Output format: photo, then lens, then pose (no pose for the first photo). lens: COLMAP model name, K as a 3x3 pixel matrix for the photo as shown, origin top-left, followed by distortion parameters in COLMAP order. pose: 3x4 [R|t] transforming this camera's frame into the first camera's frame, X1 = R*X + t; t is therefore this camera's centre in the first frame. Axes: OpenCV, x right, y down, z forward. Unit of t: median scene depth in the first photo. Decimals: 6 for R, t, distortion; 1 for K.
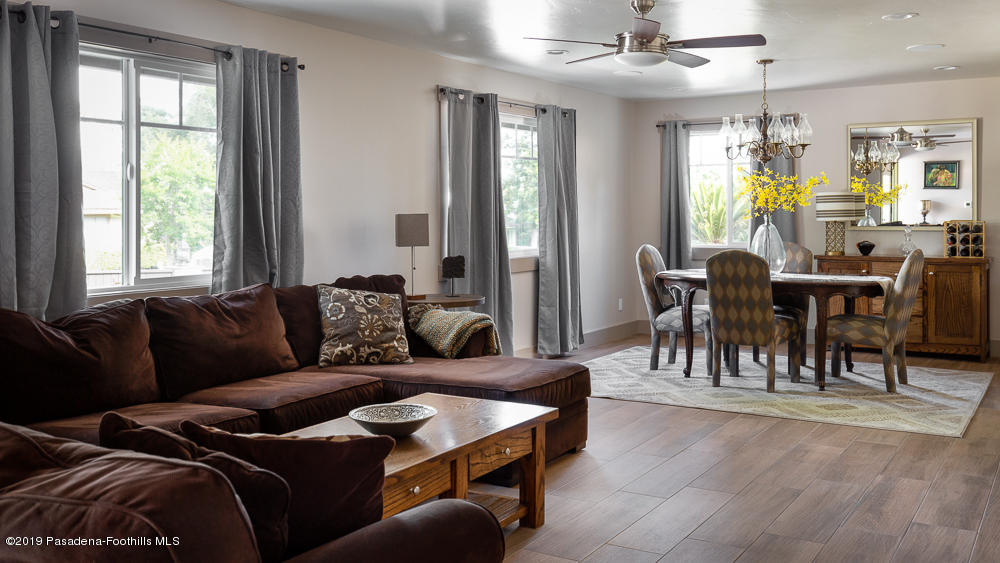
lens RADIAL K [[1008.3, 0, 500.6], [0, 1008.3, 280.6], [0, 0, 1]] dist [-0.015050, 0.000000]
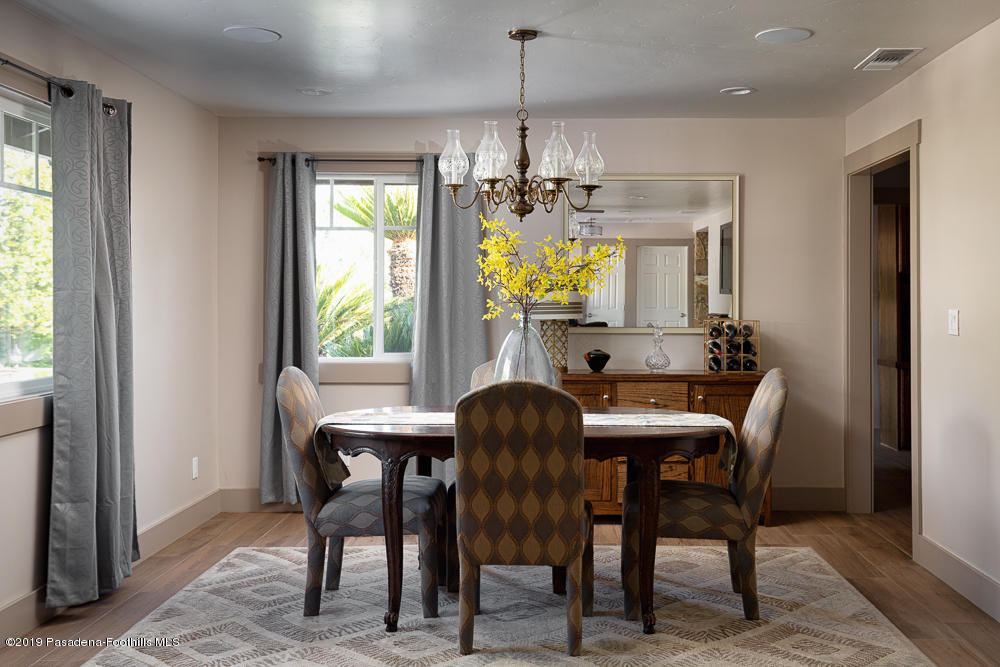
lens RADIAL K [[990.4, 0, 522.1], [0, 990.4, 293.1], [0, 0, 1]] dist [0.045734, 0.000000]
pose [[0.852823, 0.012431, 0.522053, -0.020188], [0.029474, 0.996977, -0.071888, -0.032439], [-0.521368, 0.076694, 0.849878, 0.489801]]
